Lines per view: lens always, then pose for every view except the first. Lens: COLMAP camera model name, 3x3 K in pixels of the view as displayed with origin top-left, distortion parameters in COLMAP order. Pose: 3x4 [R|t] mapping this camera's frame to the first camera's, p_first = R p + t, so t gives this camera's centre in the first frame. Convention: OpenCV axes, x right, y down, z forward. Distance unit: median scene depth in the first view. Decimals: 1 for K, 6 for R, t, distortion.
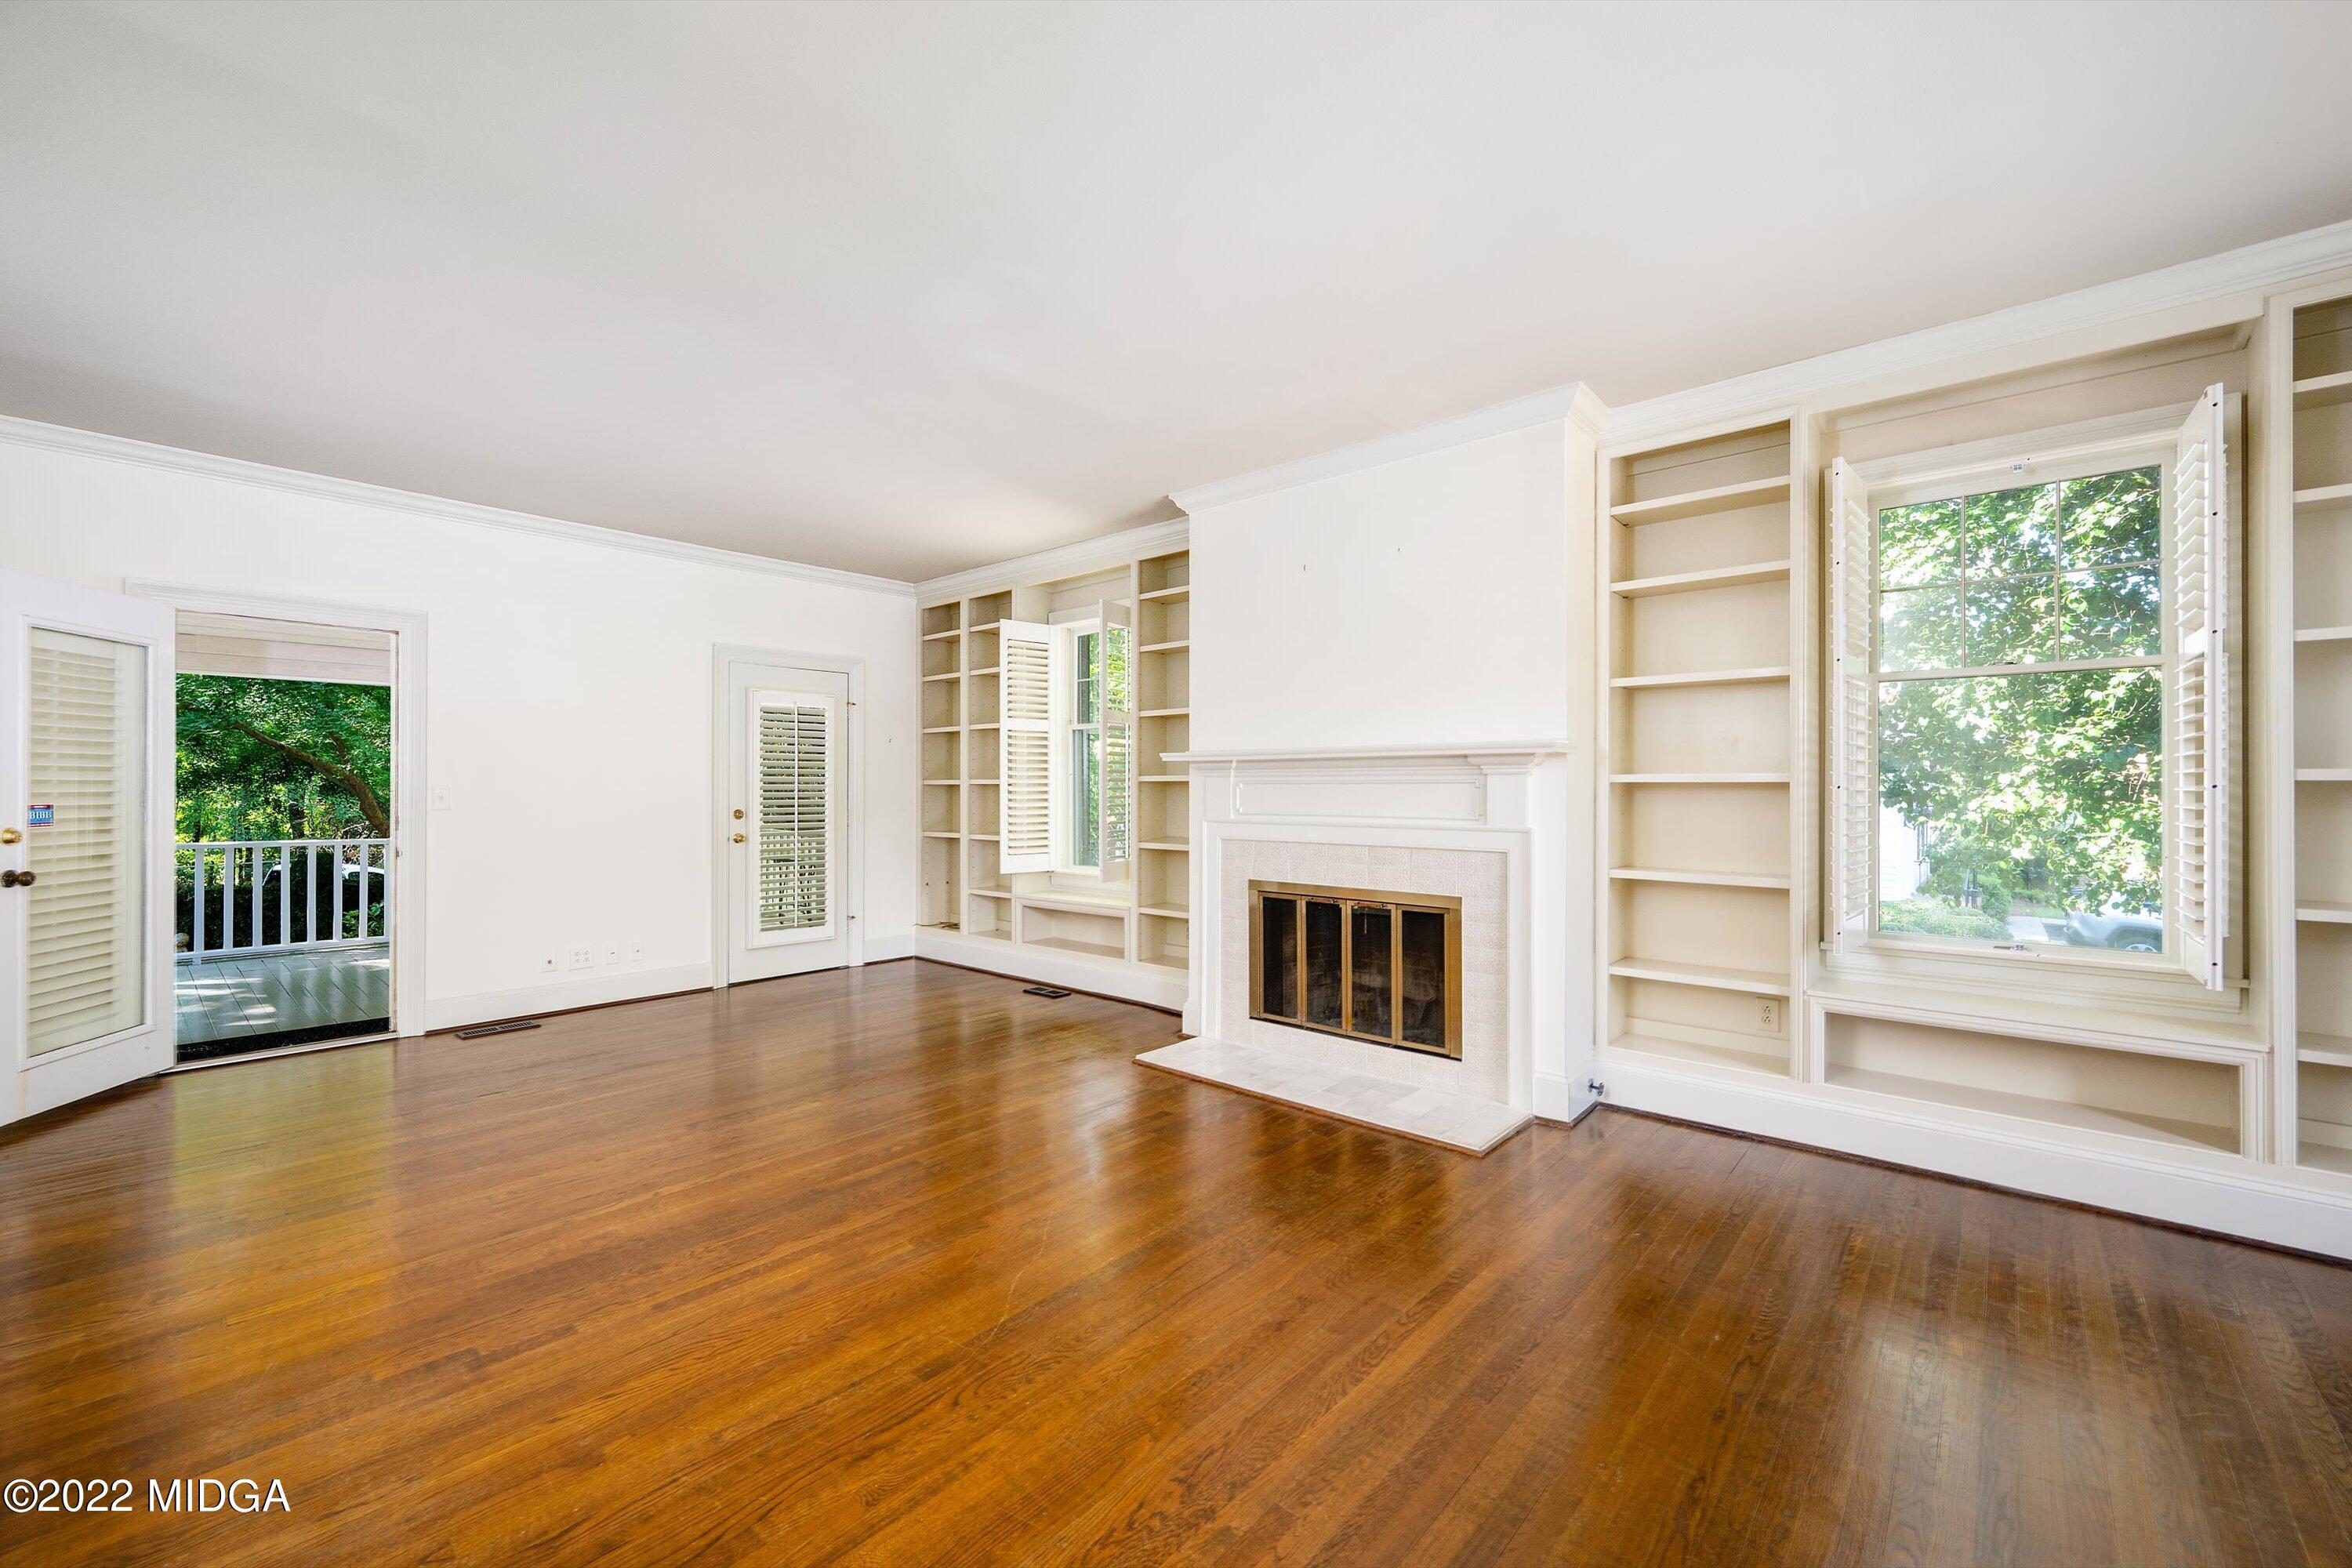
lens RADIAL K [[941.2, 0, 1194.5], [0, 941.2, 783.8], [0, 0, 1]] dist [-0.001227, -0.000980]
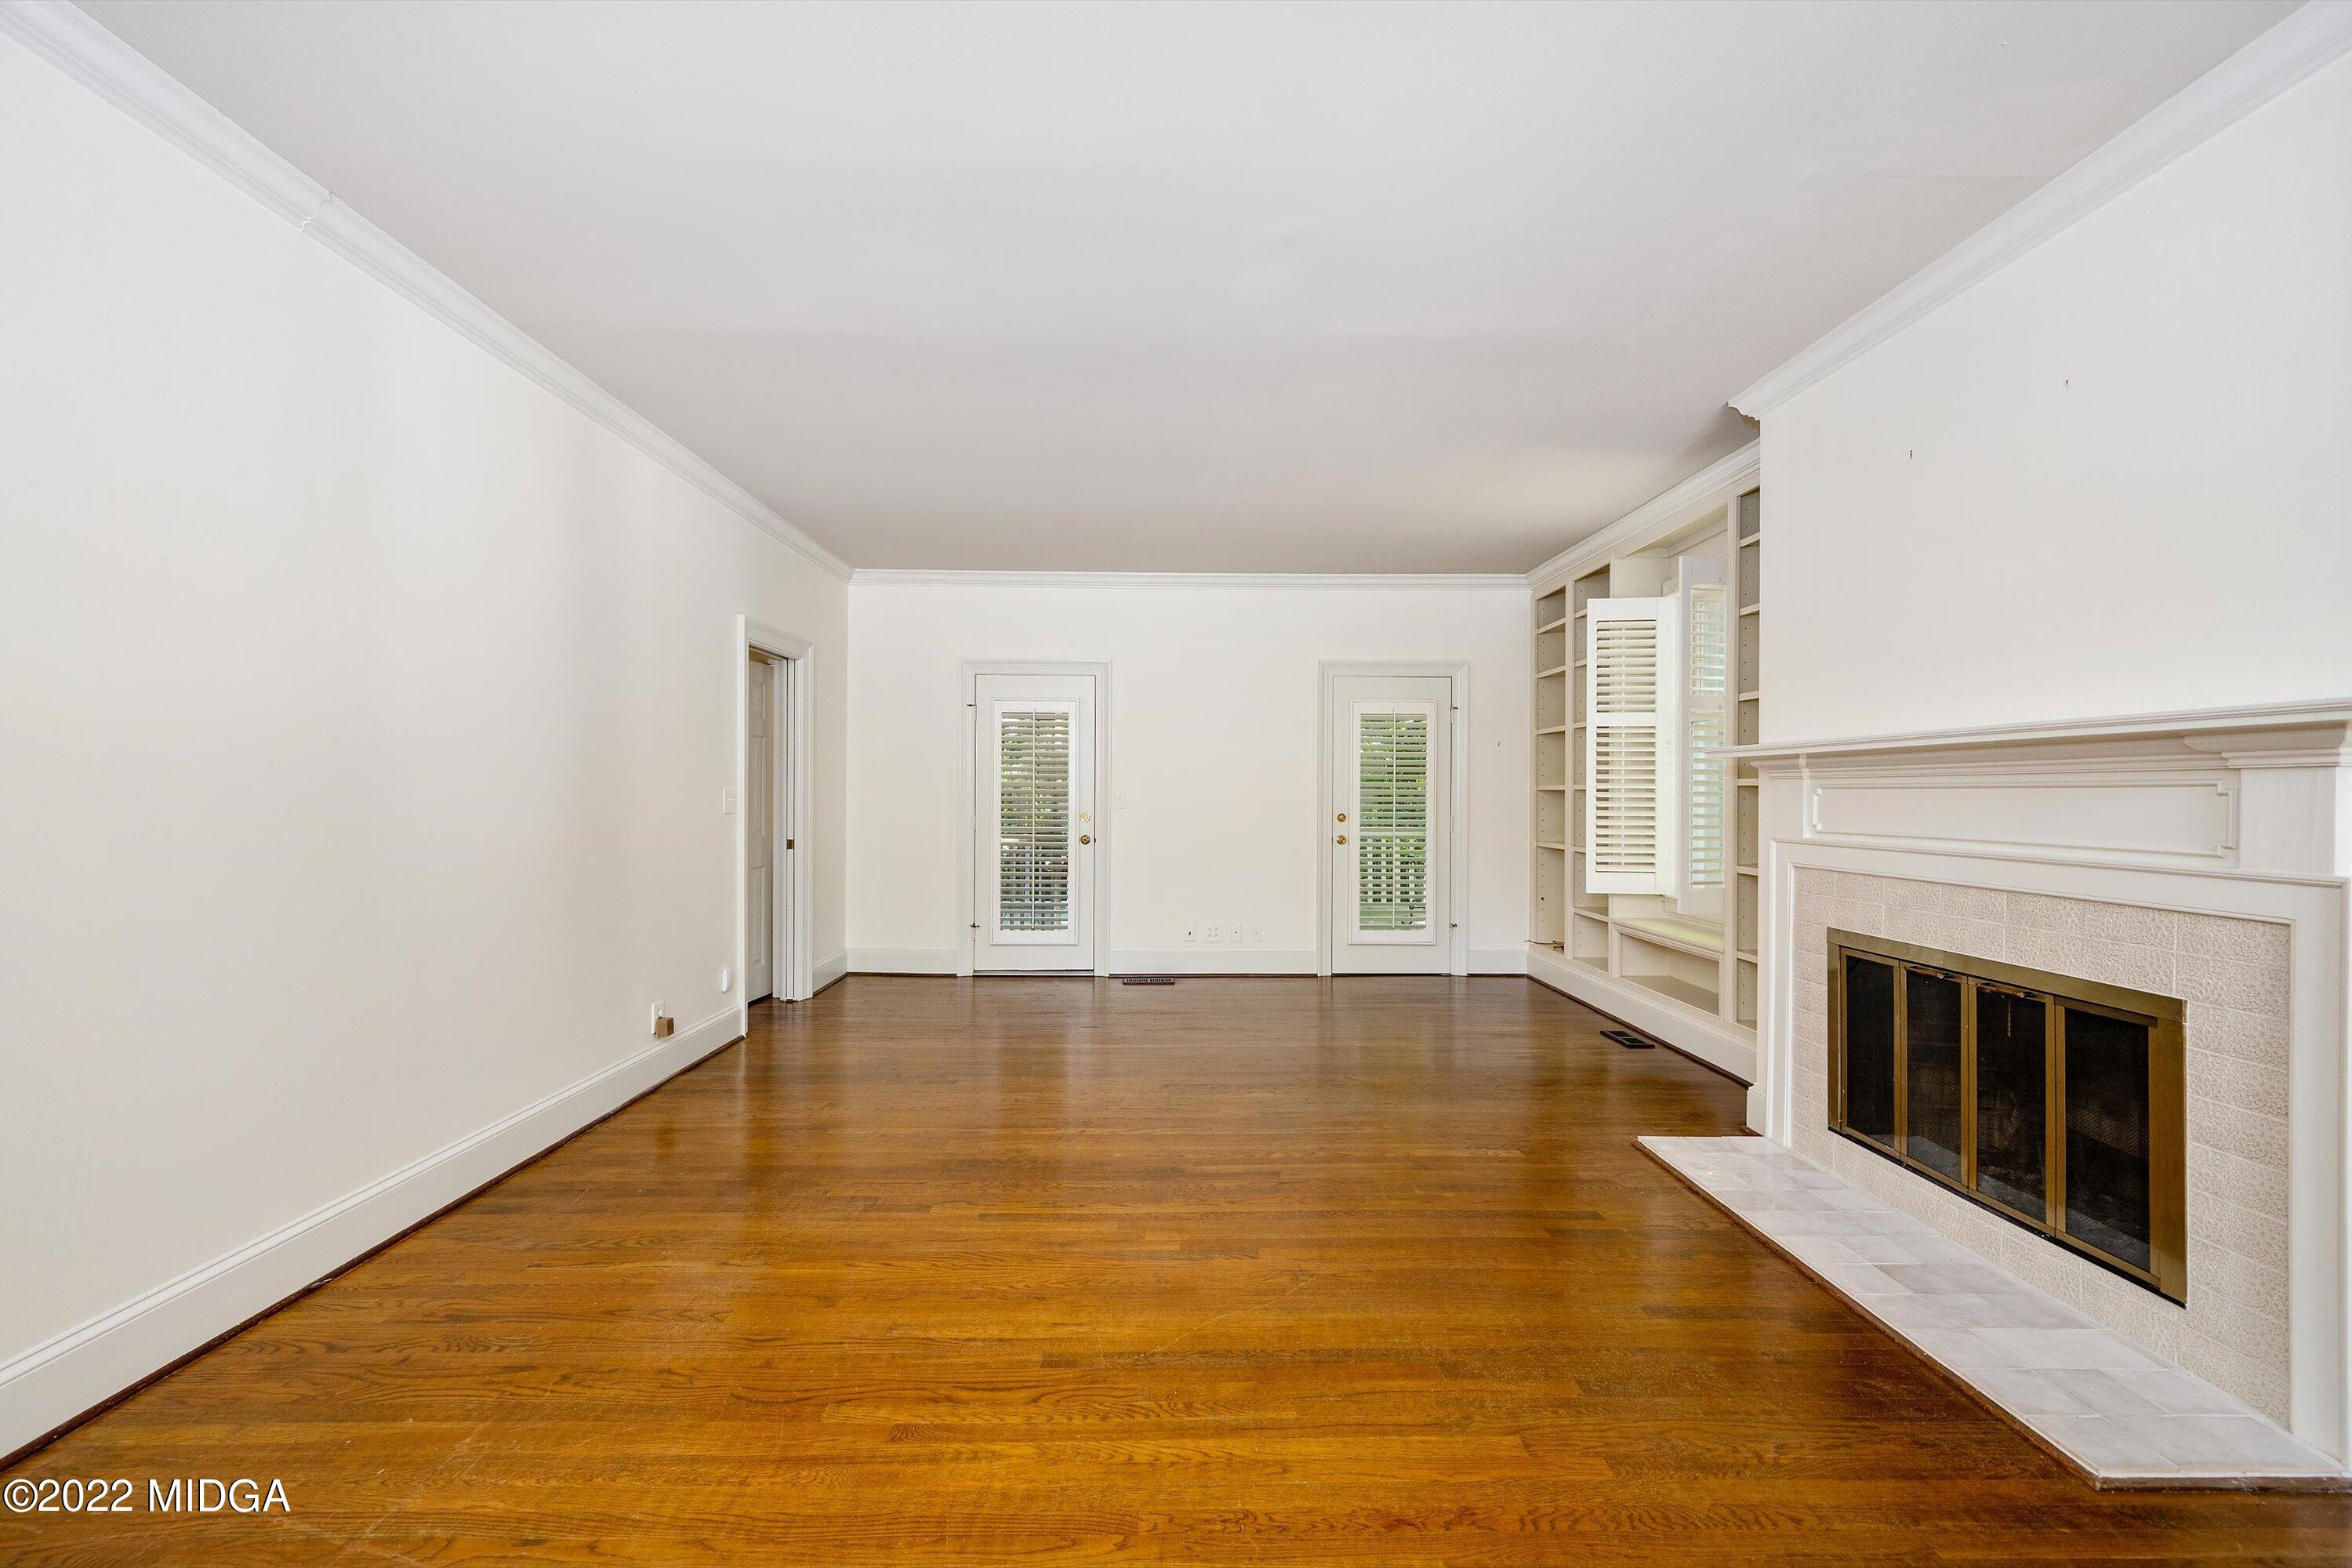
lens RADIAL K [[941.2, 0, 1173.2], [0, 941.2, 795.5], [0, 0, 1]] dist [-0.001227, -0.000980]
pose [[0.668200, 0.005287, -0.743963, 0.252392], [-0.000931, 0.999980, 0.006270, 0.001236], [0.743981, -0.003497, 0.668191, 0.185813]]
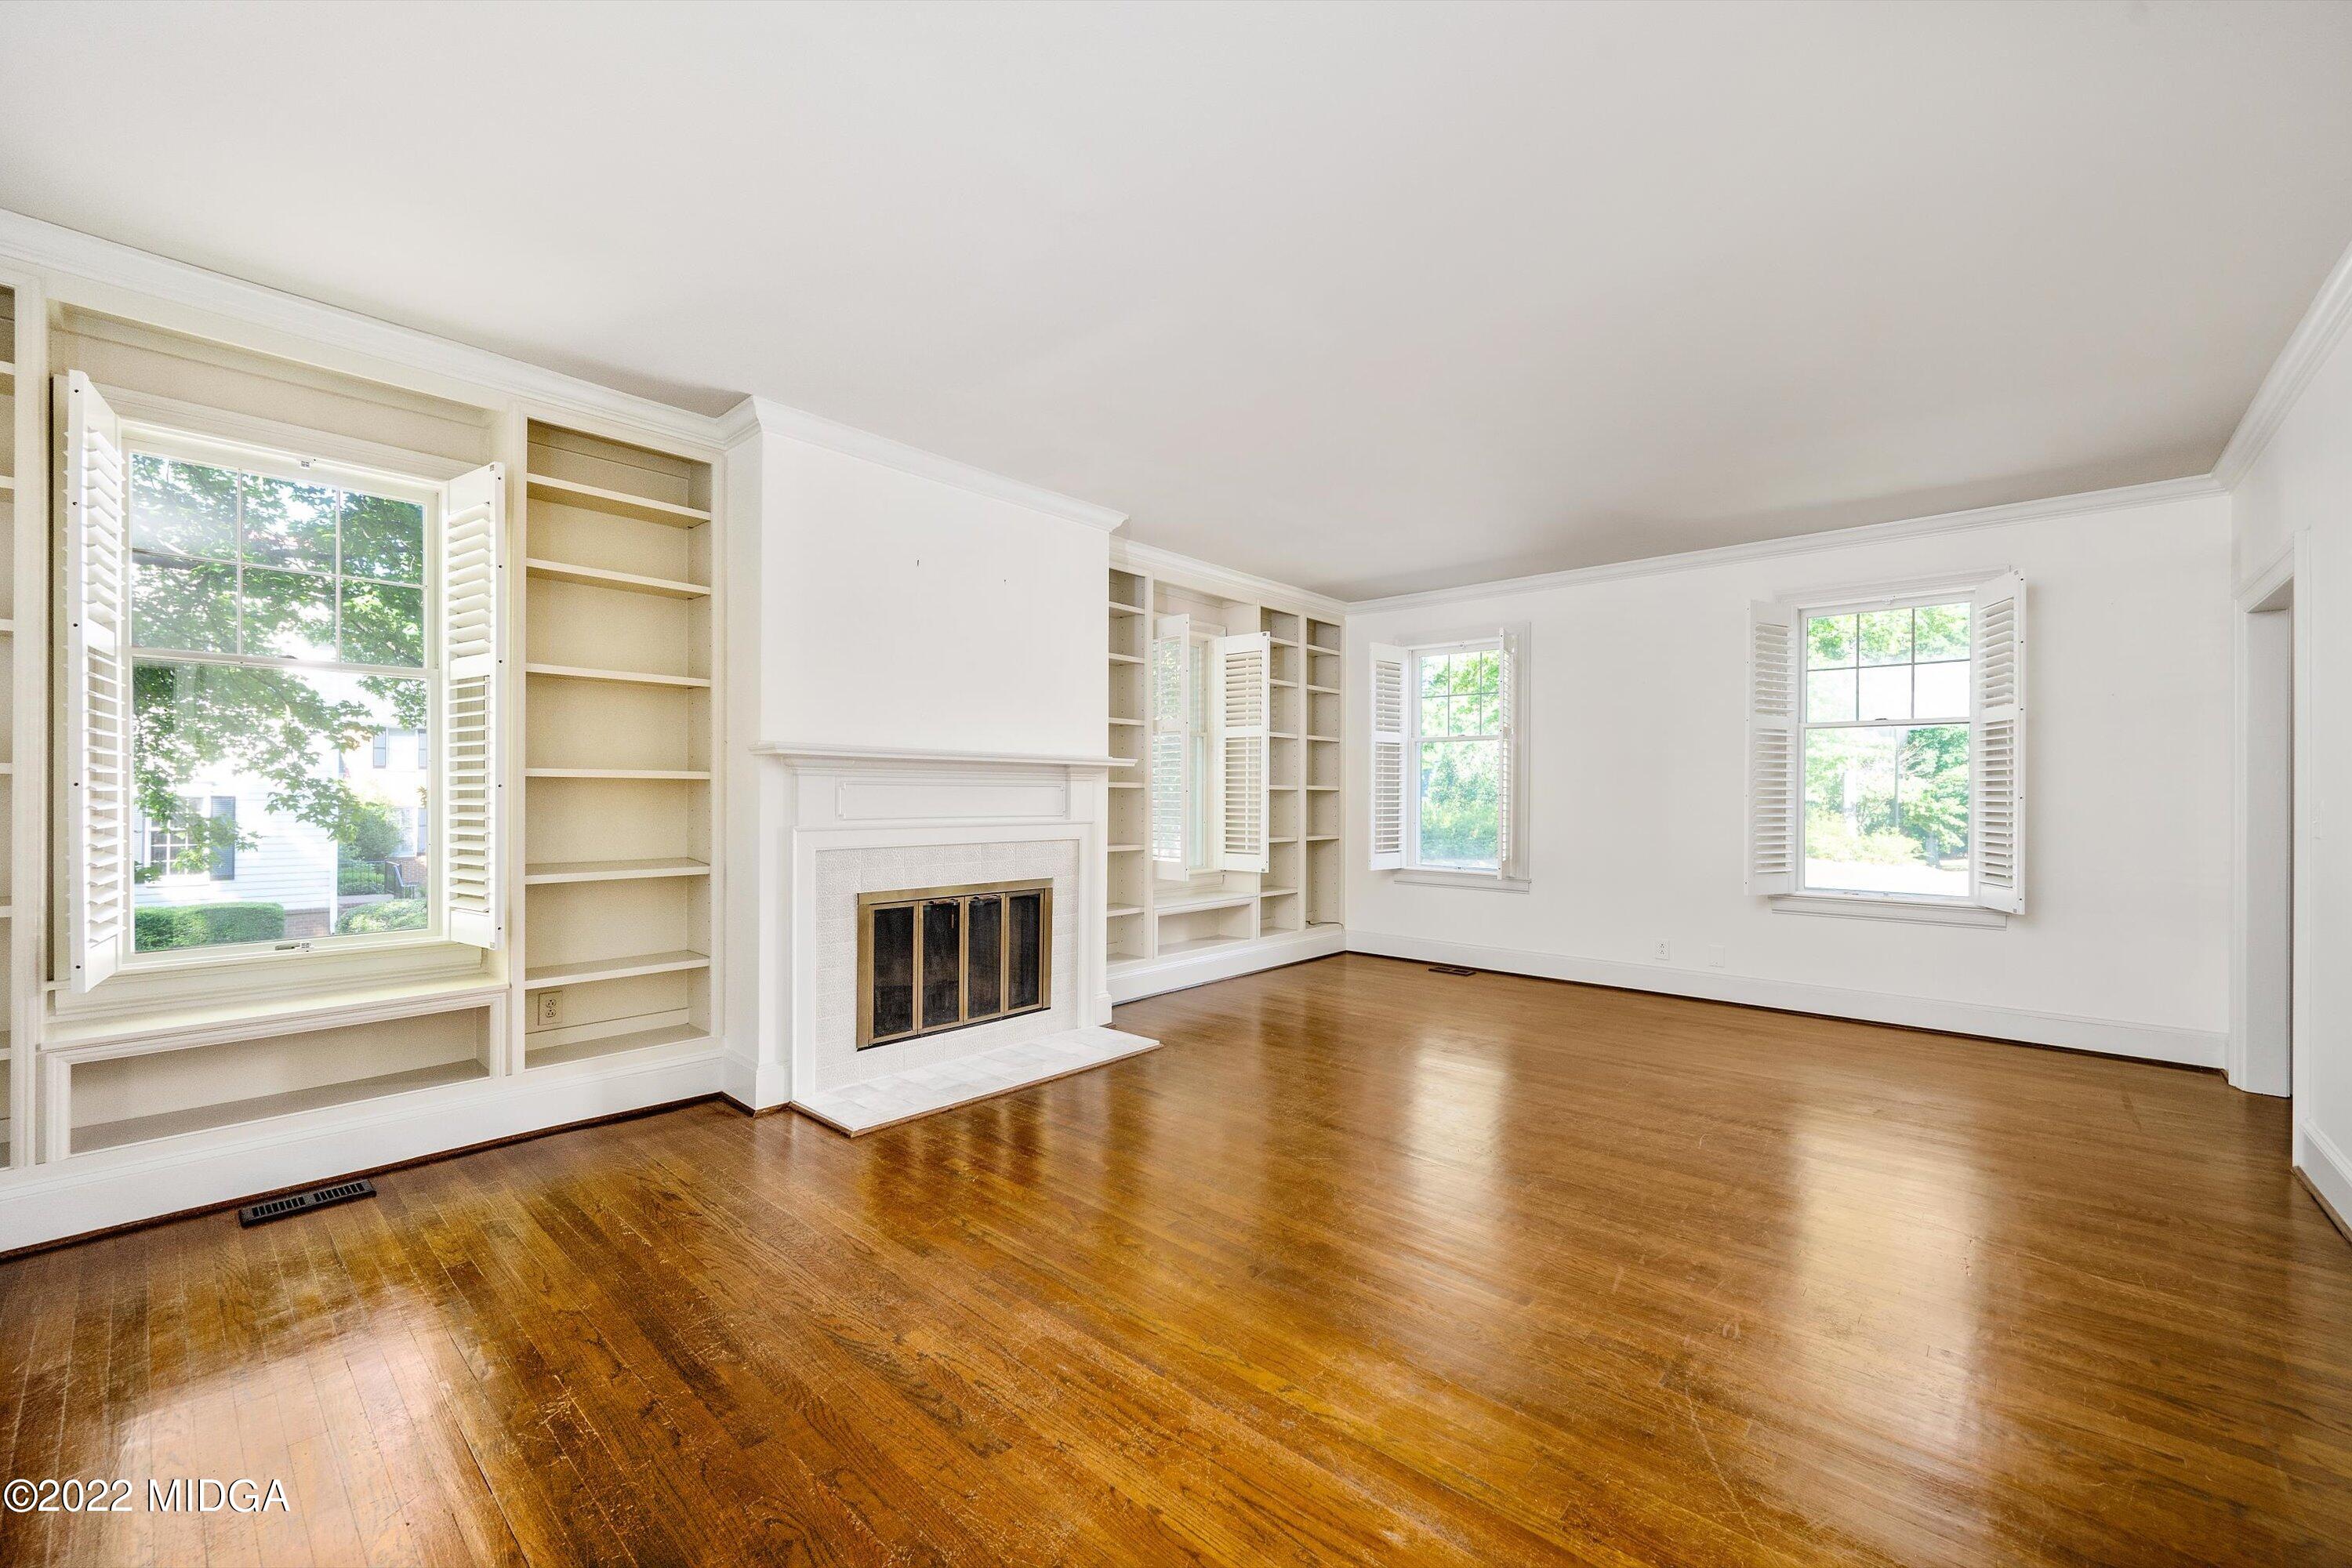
lens RADIAL K [[941.2, 0, 1139.1], [0, 941.2, 797.9], [0, 0, 1]] dist [-0.001227, -0.000980]
pose [[0.039325, -0.008901, 0.999187, -0.821700], [-0.011458, 0.999891, 0.009358, 0.000706], [-0.999161, -0.011817, 0.039219, 0.711596]]
